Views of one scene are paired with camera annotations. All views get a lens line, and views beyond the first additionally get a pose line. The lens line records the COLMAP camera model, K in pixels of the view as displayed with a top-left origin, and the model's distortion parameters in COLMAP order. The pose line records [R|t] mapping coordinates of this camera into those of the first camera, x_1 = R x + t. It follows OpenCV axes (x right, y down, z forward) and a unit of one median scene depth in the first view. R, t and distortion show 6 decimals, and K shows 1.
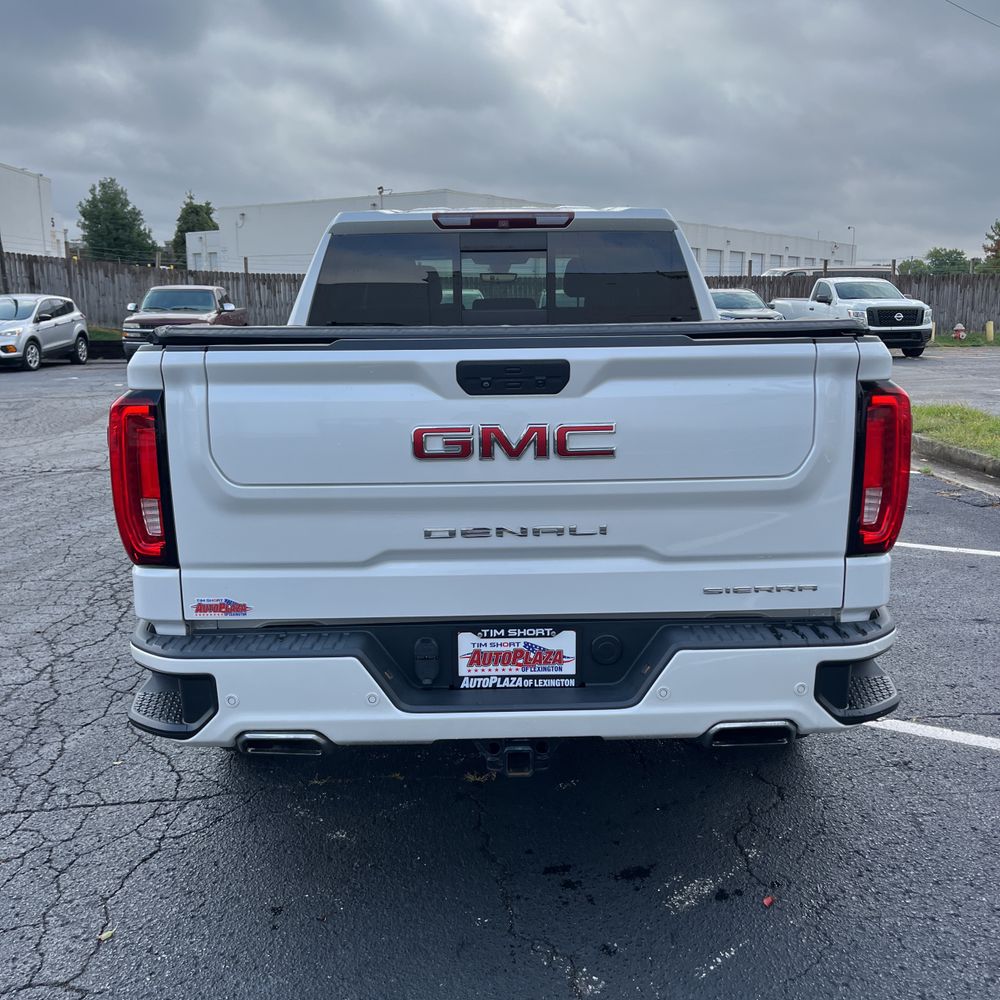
lens RADIAL K [[1012.9, 0, 515.5], [0, 1012.9, 499.0], [0, 0, 1]] dist [0.024367, 0.000000]
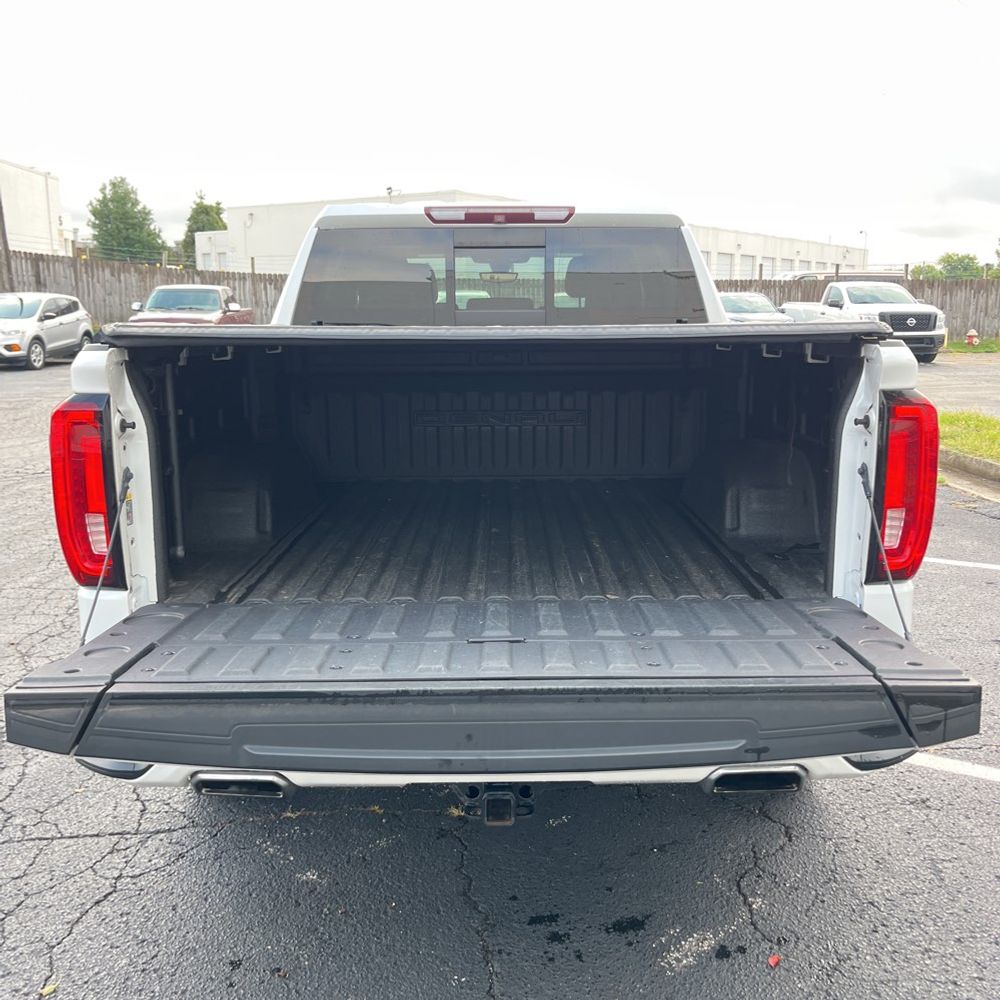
lens RADIAL K [[1012.9, 0, 515.5], [0, 1012.9, 506.6], [0, 0, 1]] dist [0.024367, 0.000000]
pose [[0.999927, 0.008895, -0.008198, 0.020460], [-0.008856, 0.999949, 0.004828, -0.012972], [0.008240, -0.004755, 0.999955, 0.086323]]
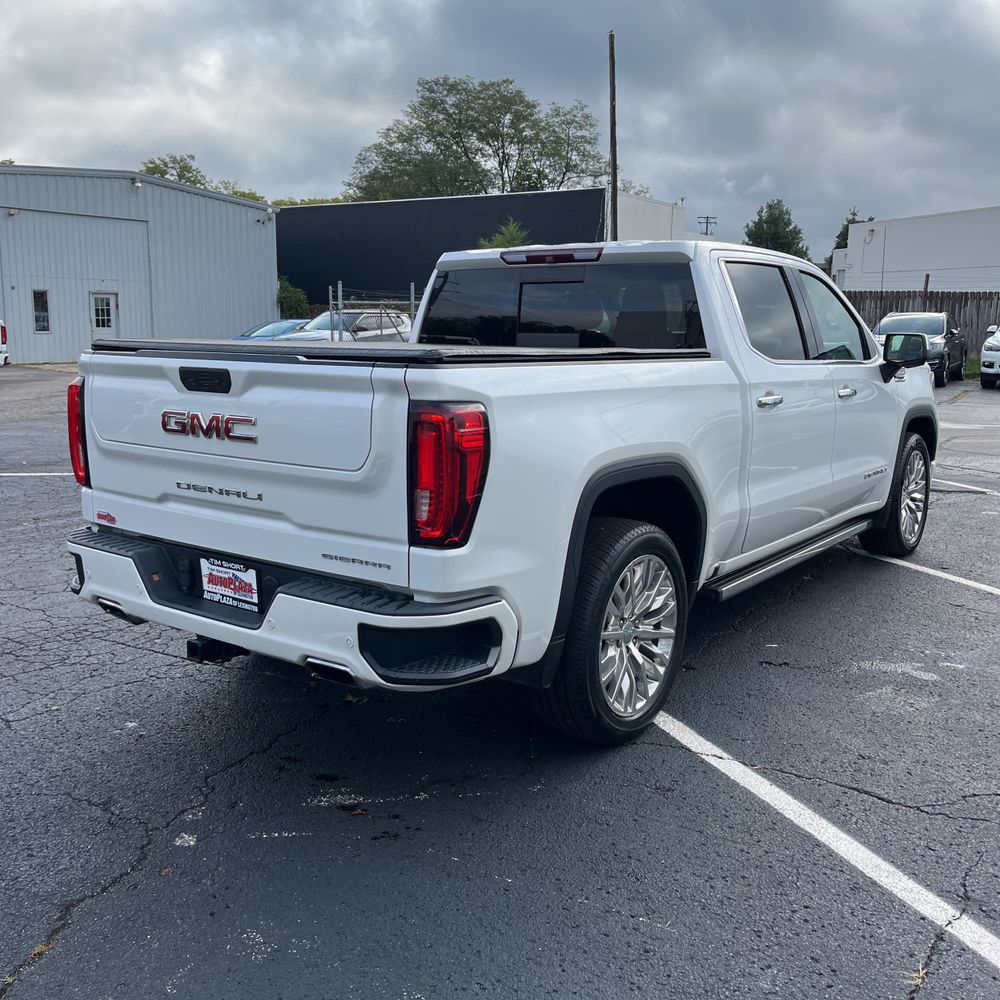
lens RADIAL K [[1012.9, 0, 489.8], [0, 1012.9, 494.0], [0, 0, 1]] dist [0.024367, 0.000000]
pose [[0.789993, 0.120040, -0.601250, 1.026295], [-0.131454, 0.991004, 0.025134, -0.043055], [0.598858, 0.059181, 0.798666, 0.088555]]
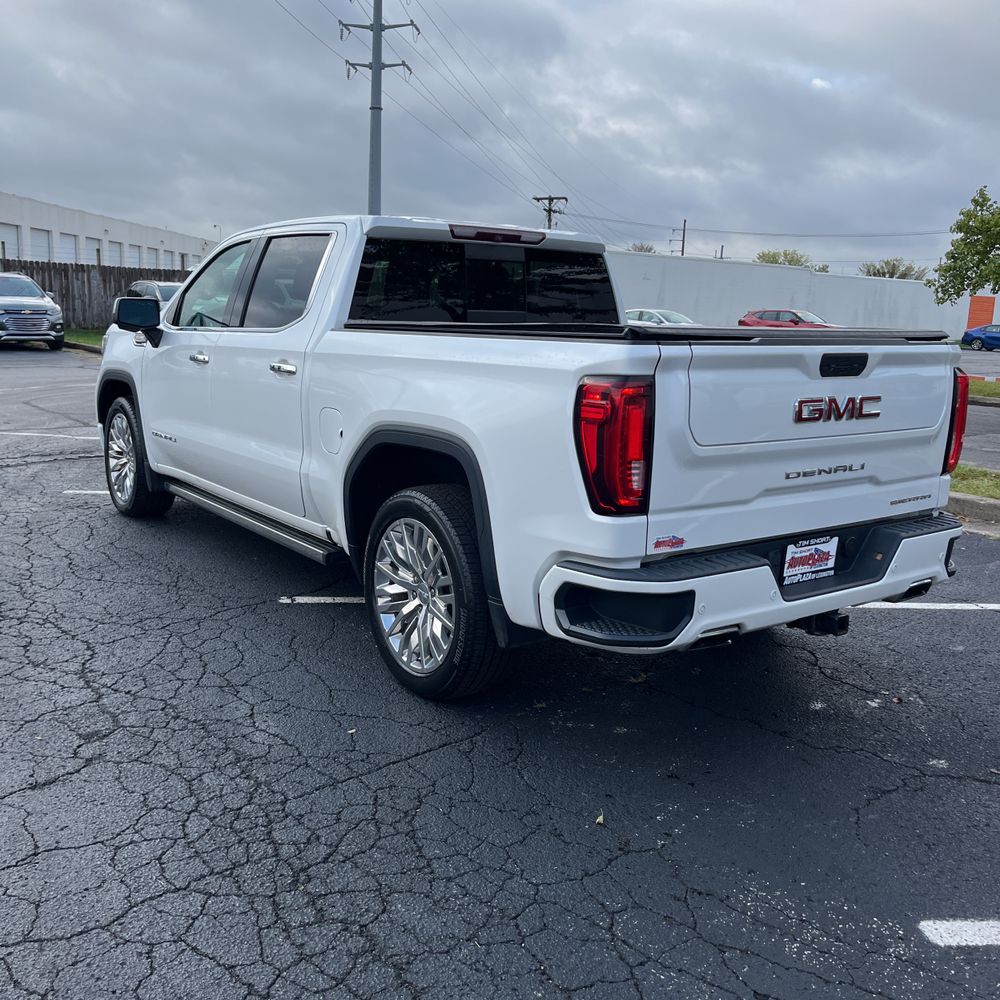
lens RADIAL K [[1012.9, 0, 489.4], [0, 1012.9, 492.8], [0, 0, 1]] dist [0.024367, 0.000000]
pose [[0.823785, -0.066890, 0.562942, -1.102462], [0.067586, 0.997520, 0.019626, 0.002206], [-0.562859, 0.021879, 0.826263, 0.052576]]
